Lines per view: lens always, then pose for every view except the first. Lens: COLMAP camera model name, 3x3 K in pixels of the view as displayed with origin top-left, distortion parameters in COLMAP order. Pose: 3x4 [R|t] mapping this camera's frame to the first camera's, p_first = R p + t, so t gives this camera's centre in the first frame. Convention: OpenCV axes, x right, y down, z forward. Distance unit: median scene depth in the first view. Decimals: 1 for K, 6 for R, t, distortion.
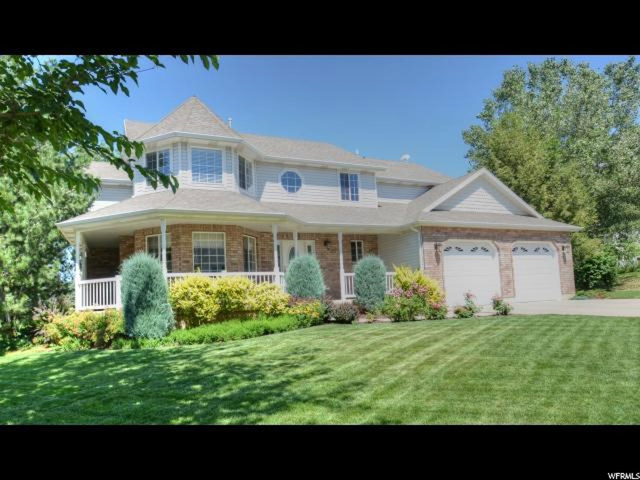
lens RADIAL K [[398.8, 0, 320.0], [0, 398.8, 240.0], [0, 0, 1]] dist [-0.027804, 0.001234]
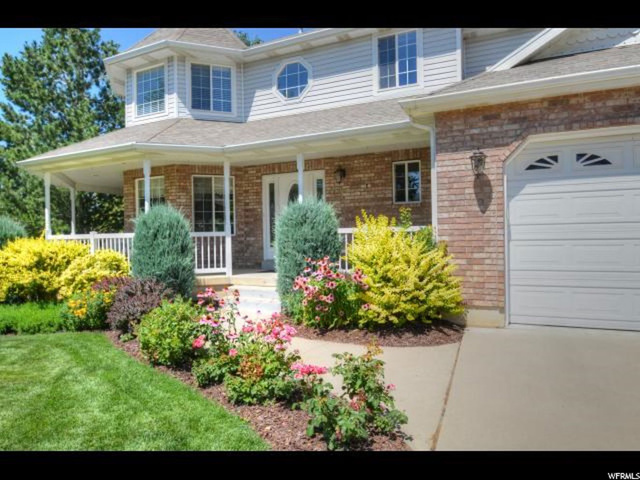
lens RADIAL K [[398.8, 0, 320.0], [0, 398.8, 240.0], [0, 0, 1]] dist [-0.027804, 0.001234]
pose [[0.661277, 0.039881, -0.749081, 0.447689], [0.095922, 0.985893, 0.137167, 0.022450], [0.743984, -0.162559, 0.648122, 0.591592]]
